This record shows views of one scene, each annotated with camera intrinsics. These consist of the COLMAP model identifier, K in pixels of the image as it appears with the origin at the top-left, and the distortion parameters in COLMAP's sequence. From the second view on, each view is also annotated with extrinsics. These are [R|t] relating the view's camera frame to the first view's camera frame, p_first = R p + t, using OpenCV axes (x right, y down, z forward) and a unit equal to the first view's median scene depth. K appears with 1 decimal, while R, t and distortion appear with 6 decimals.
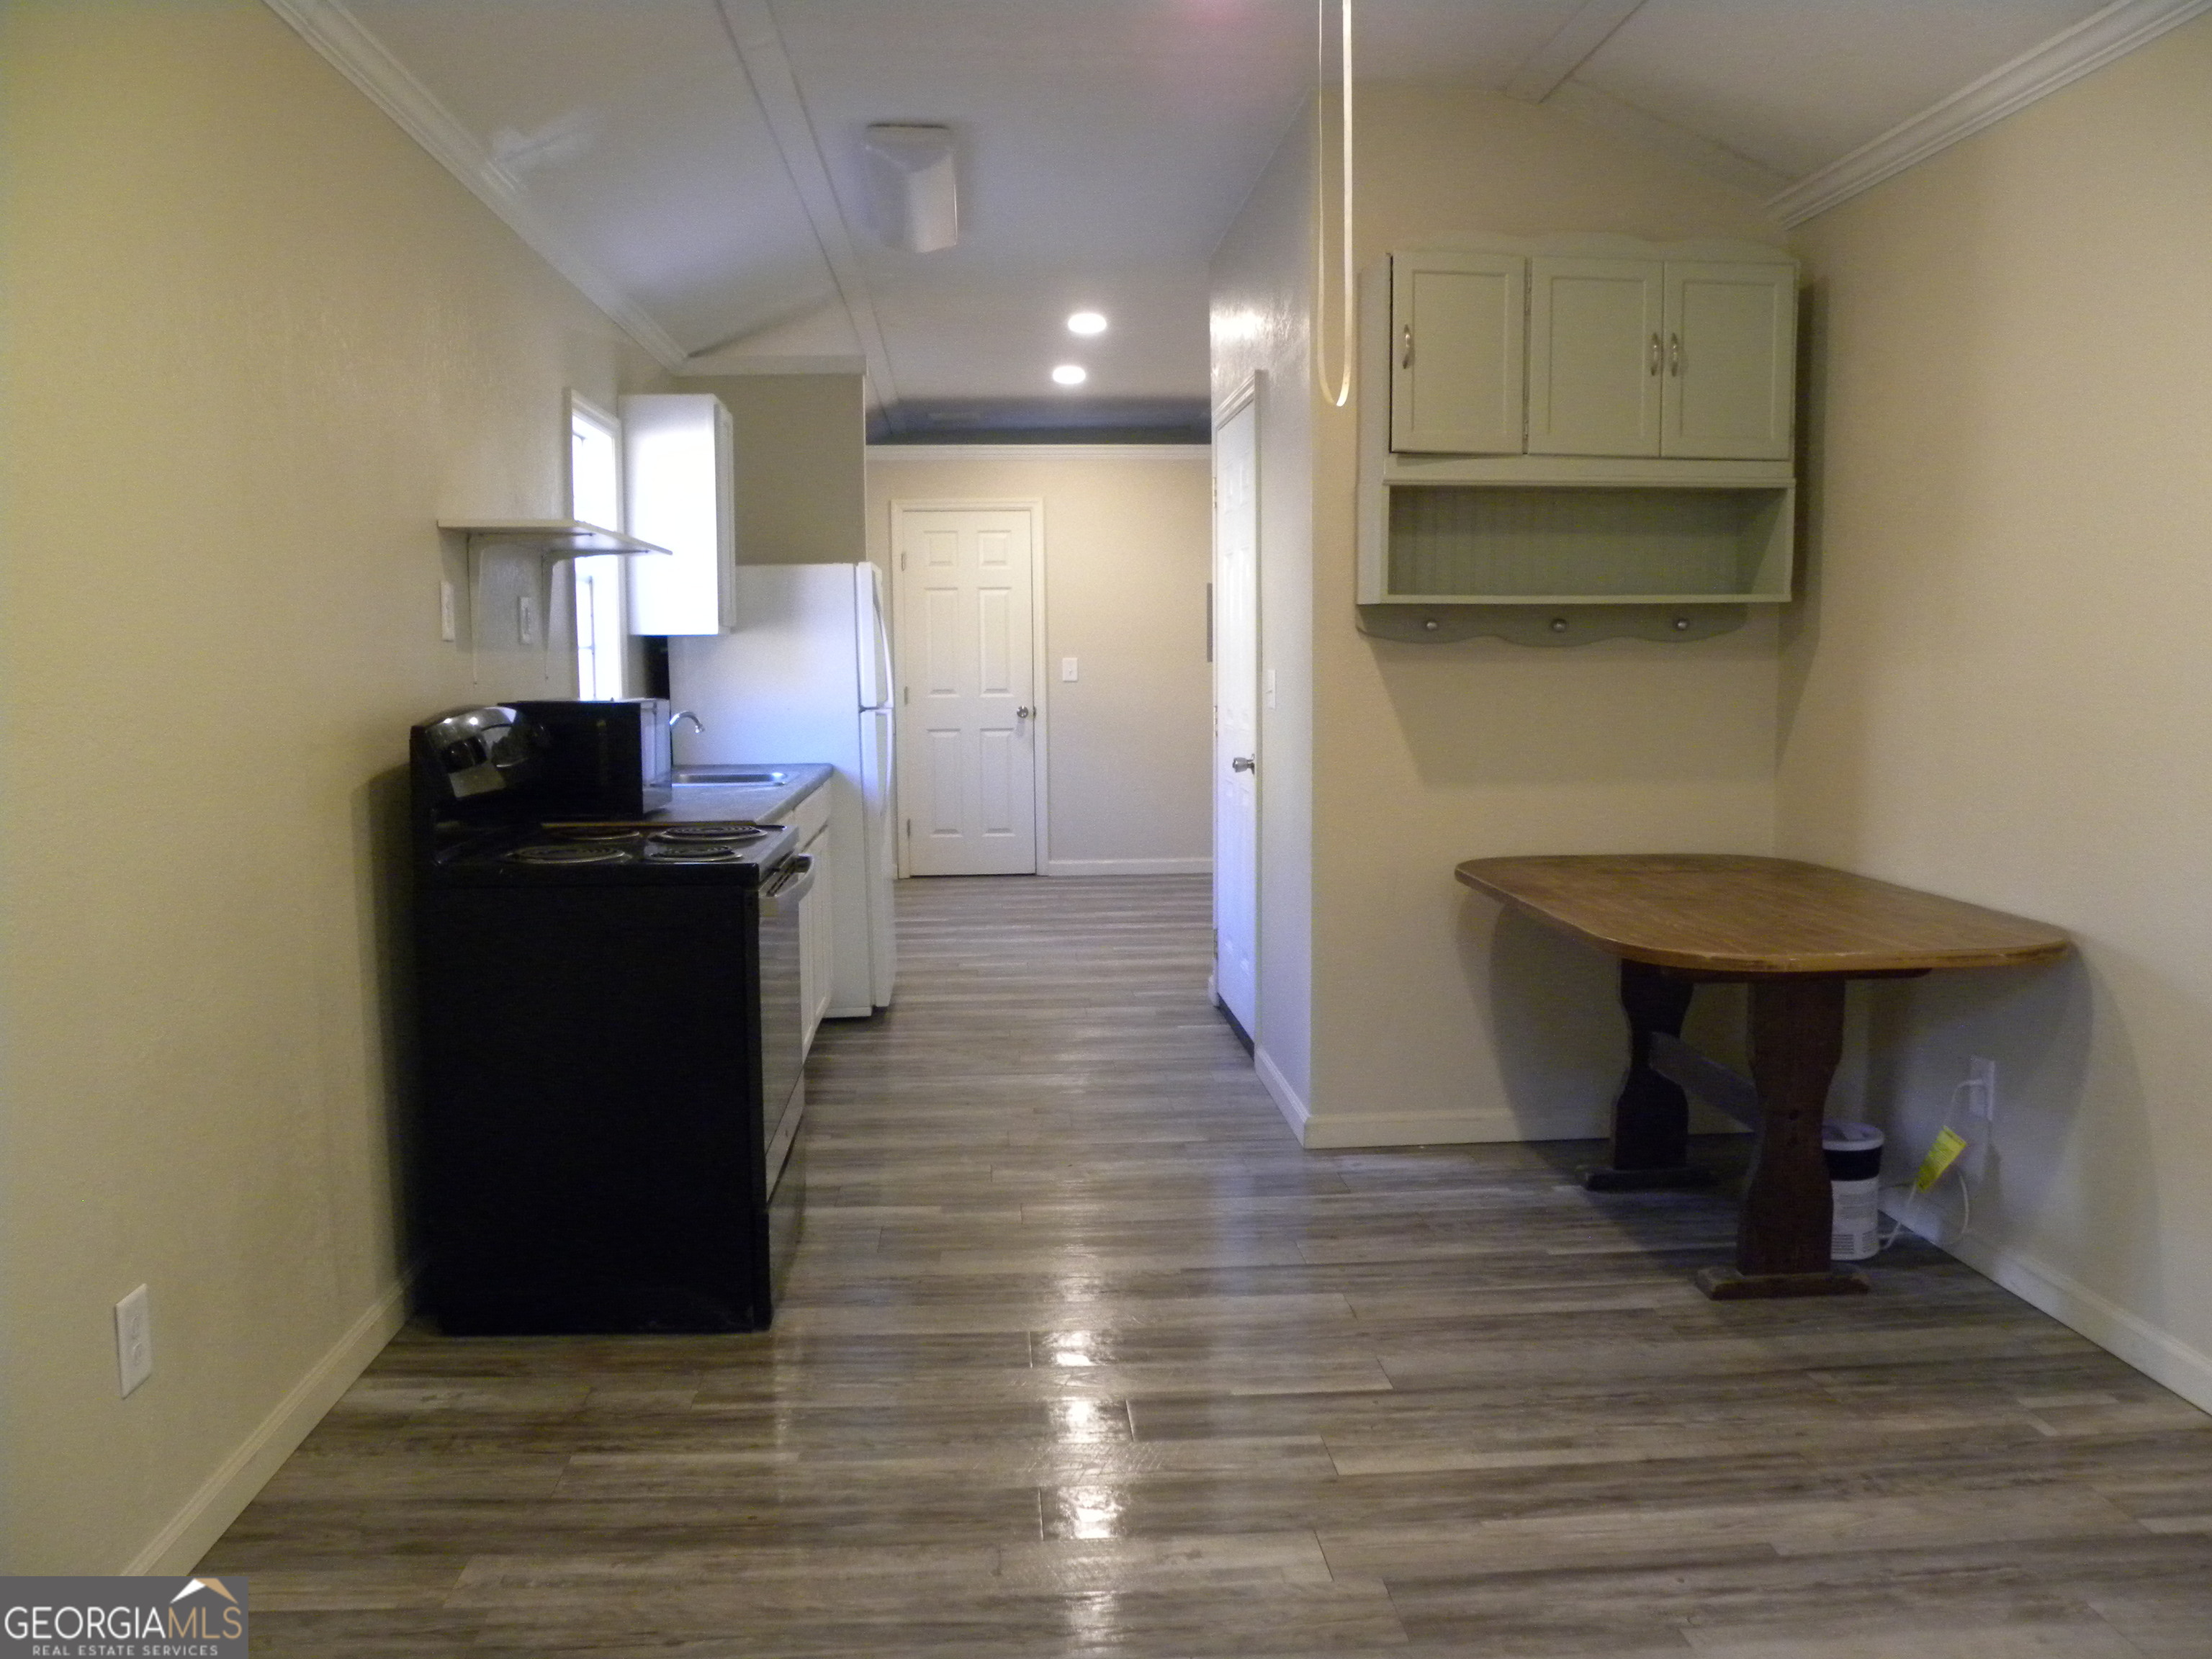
lens RADIAL K [[1822.9, 0, 1104.7], [0, 1822.9, 844.8], [0, 0, 1]] dist [-0.075872, 0.001321]
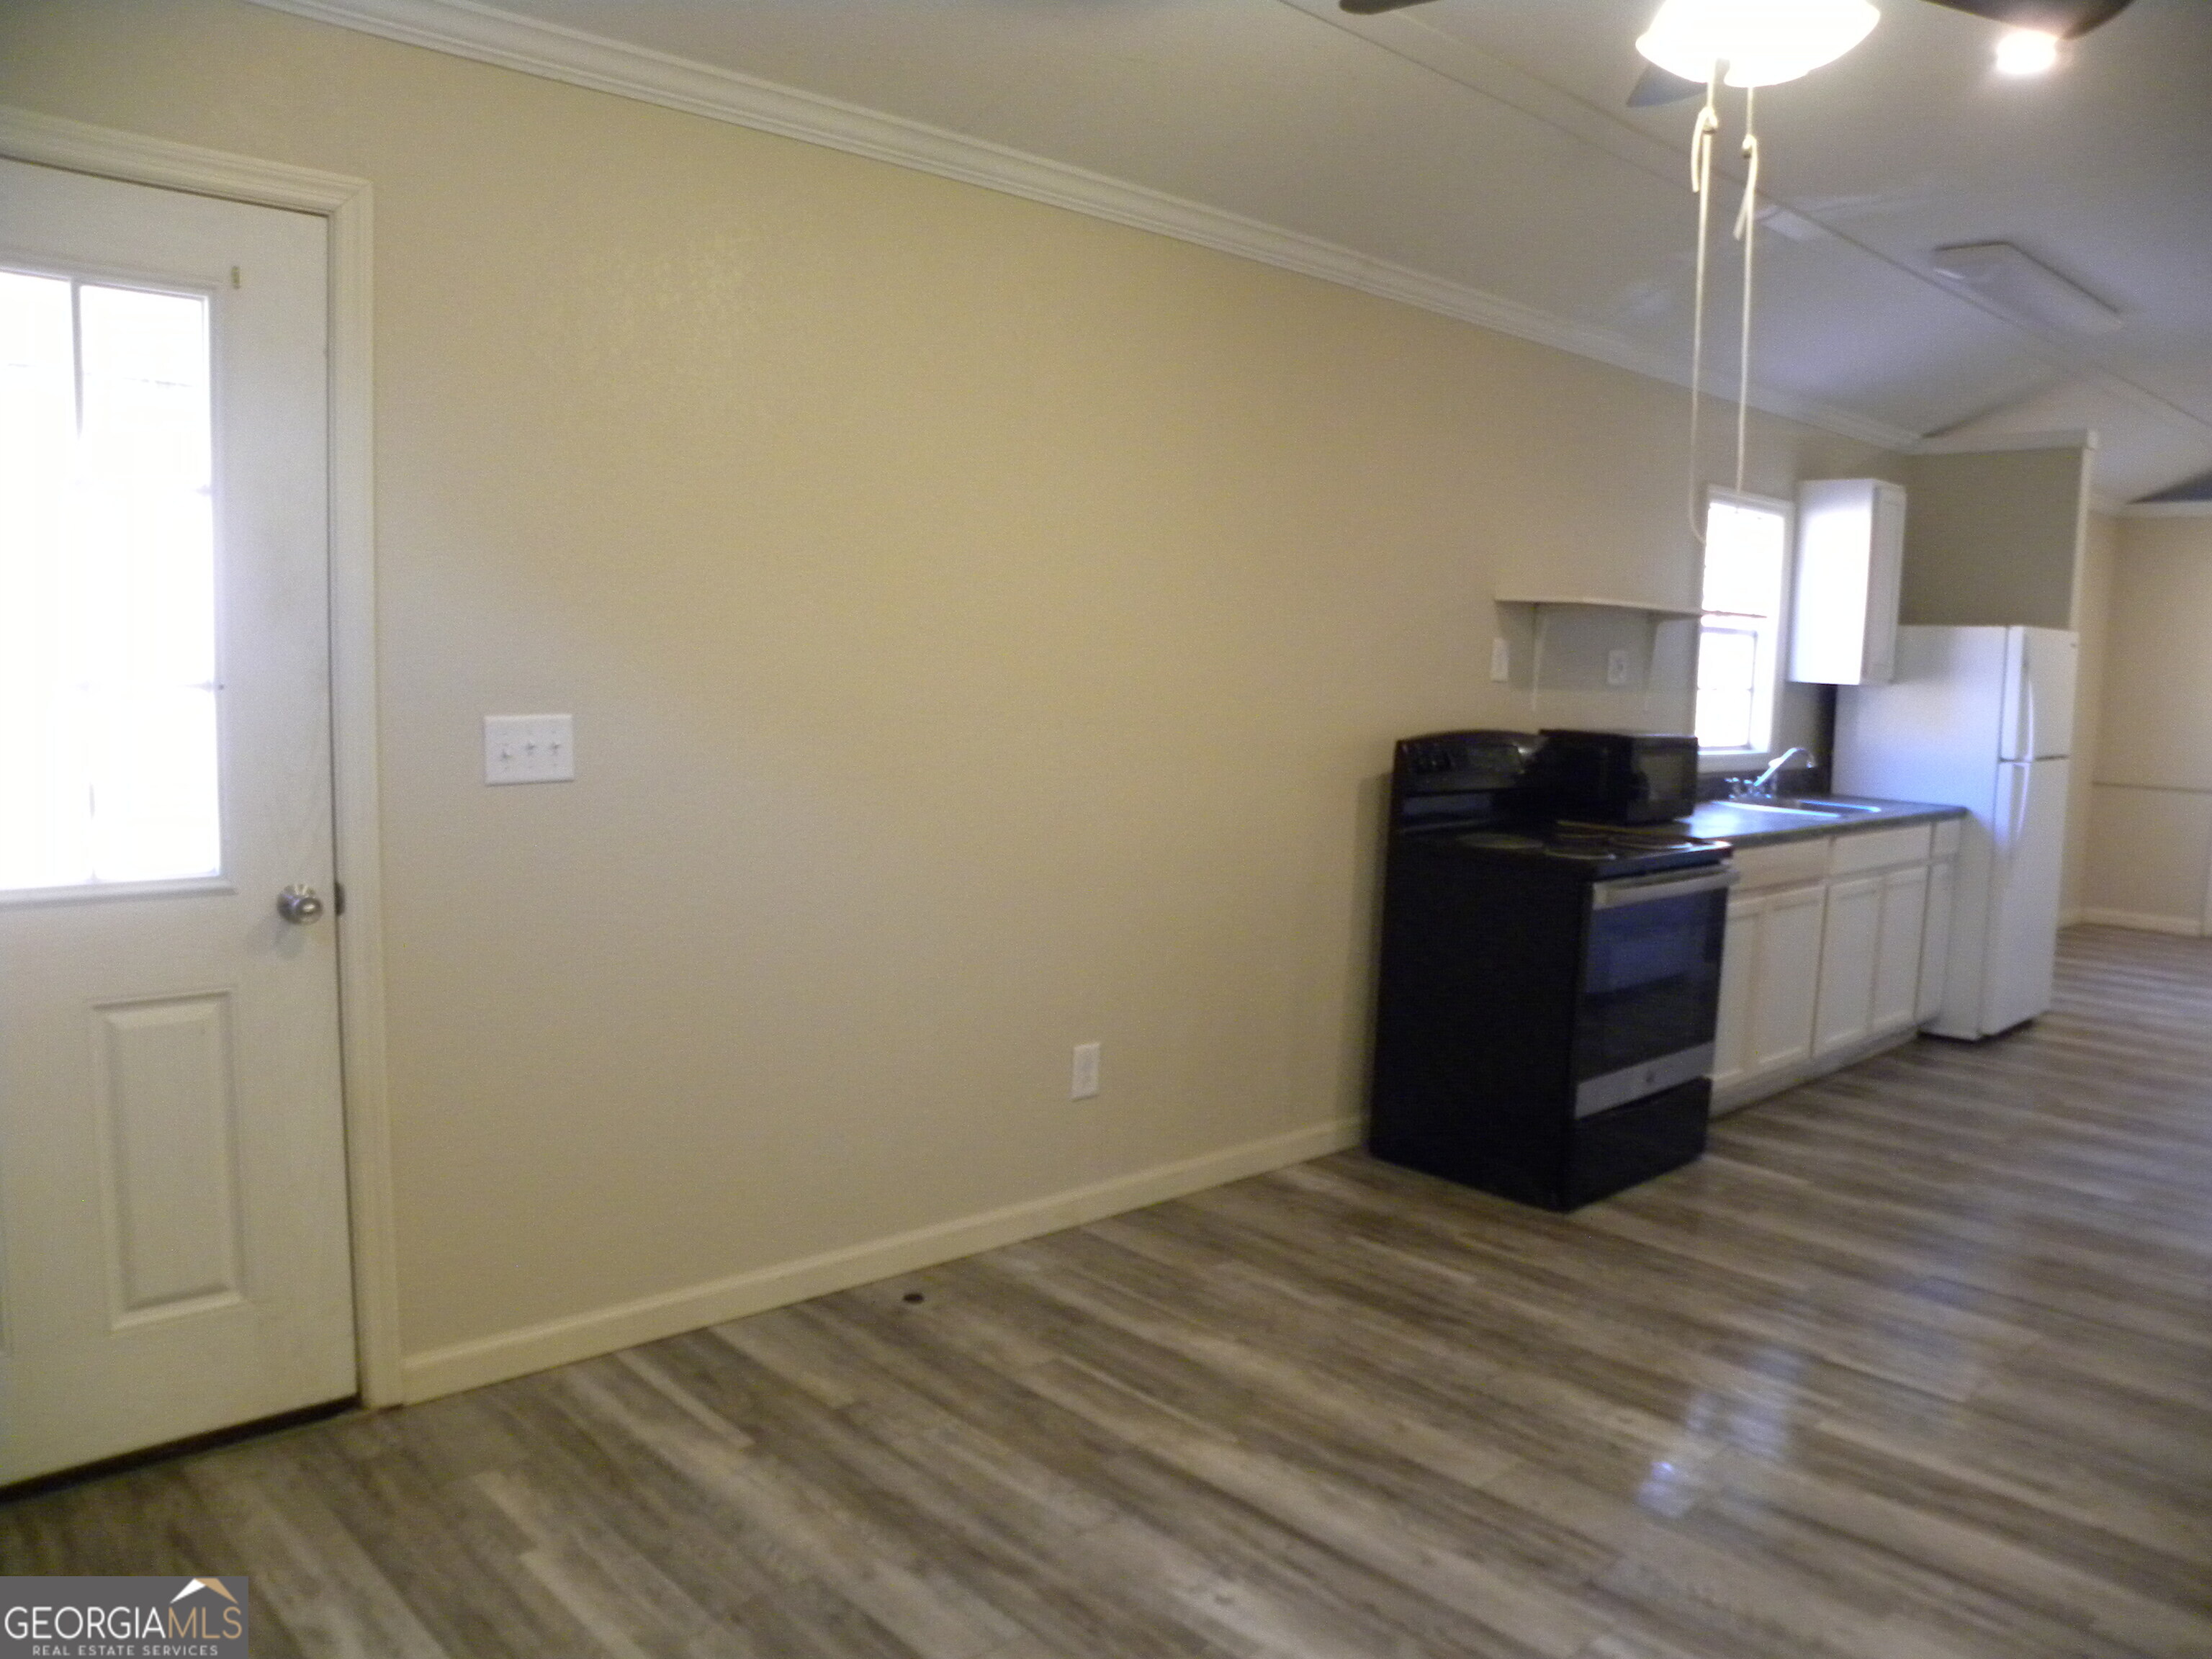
lens RADIAL K [[1662.4, 0, 1110.9], [0, 1662.4, 863.5], [0, 0, 1]] dist [-0.163907, 0.104658]
pose [[0.630767, 0.126517, -0.765589, 0.527259], [-0.116405, 0.990882, 0.067841, -0.030987], [0.767191, 0.046327, 0.639743, -0.035239]]
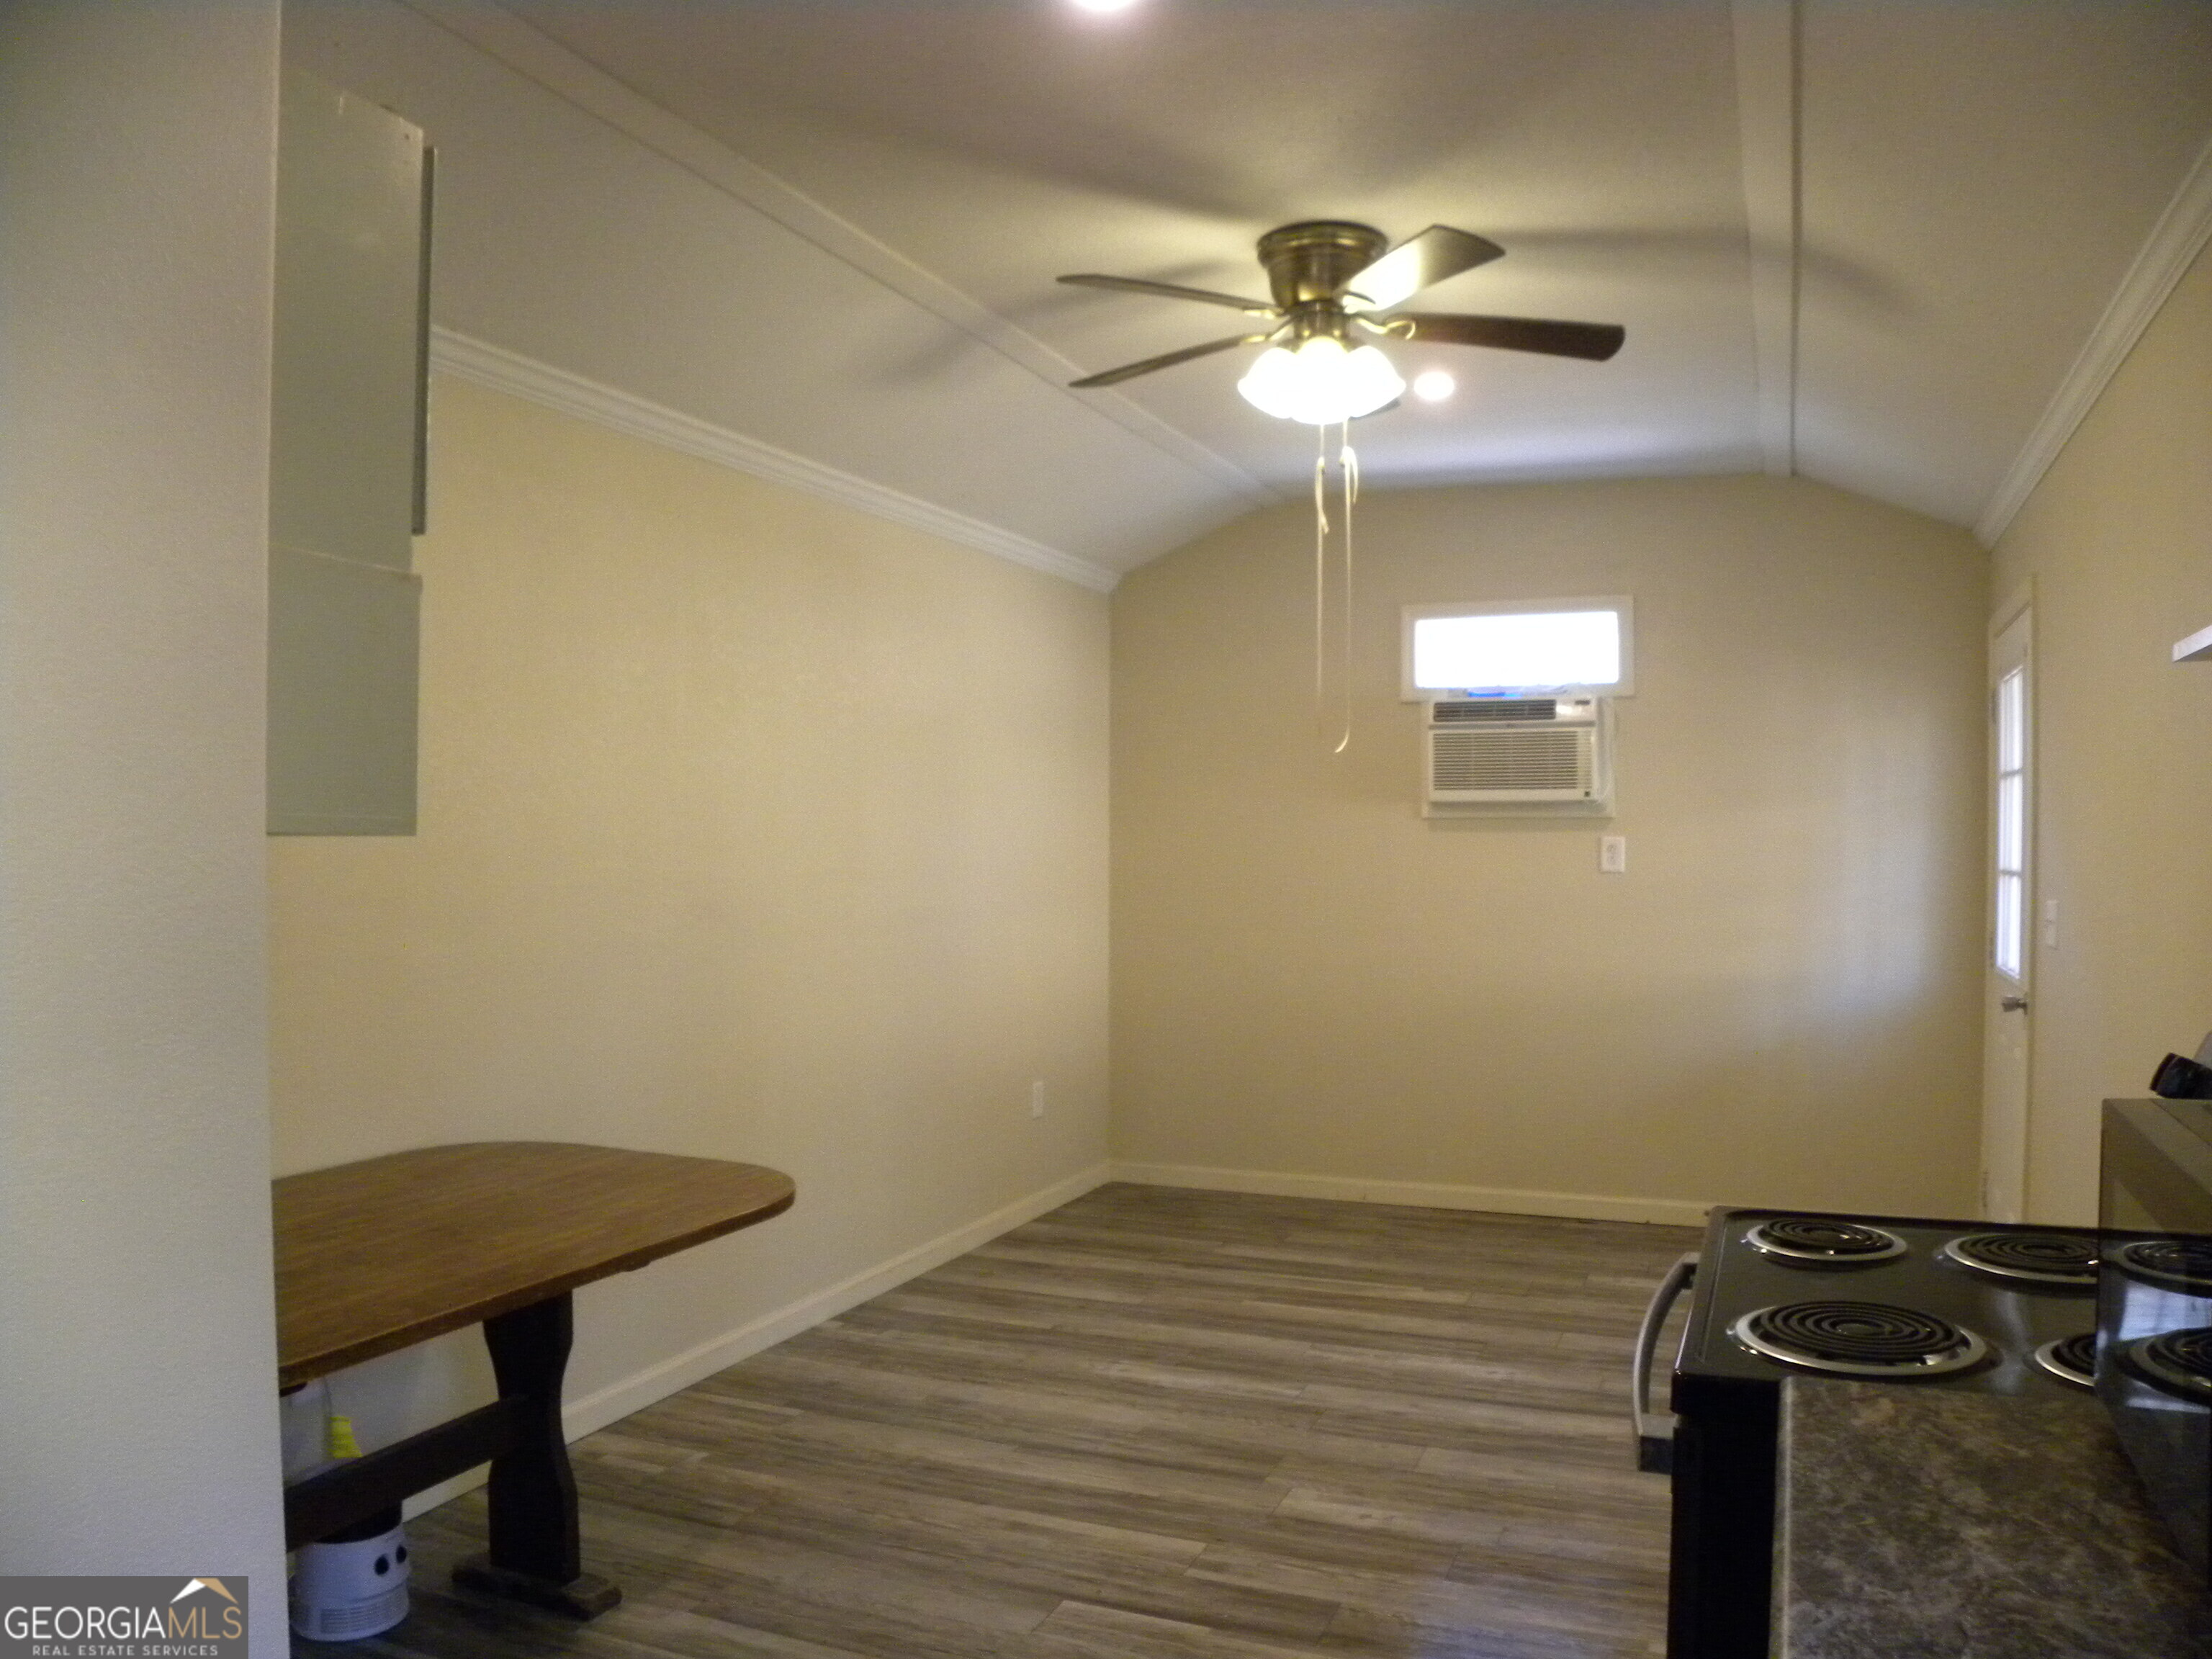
lens RADIAL K [[1662.4, 0, 1110.9], [0, 1662.4, 863.5], [0, 0, 1]] dist [-0.163907, 0.104658]
pose [[-0.894144, -0.002655, 0.447772, -0.277428], [0.052081, 0.992579, 0.109885, -0.219491], [-0.444740, 0.121574, -0.887370, 1.751506]]
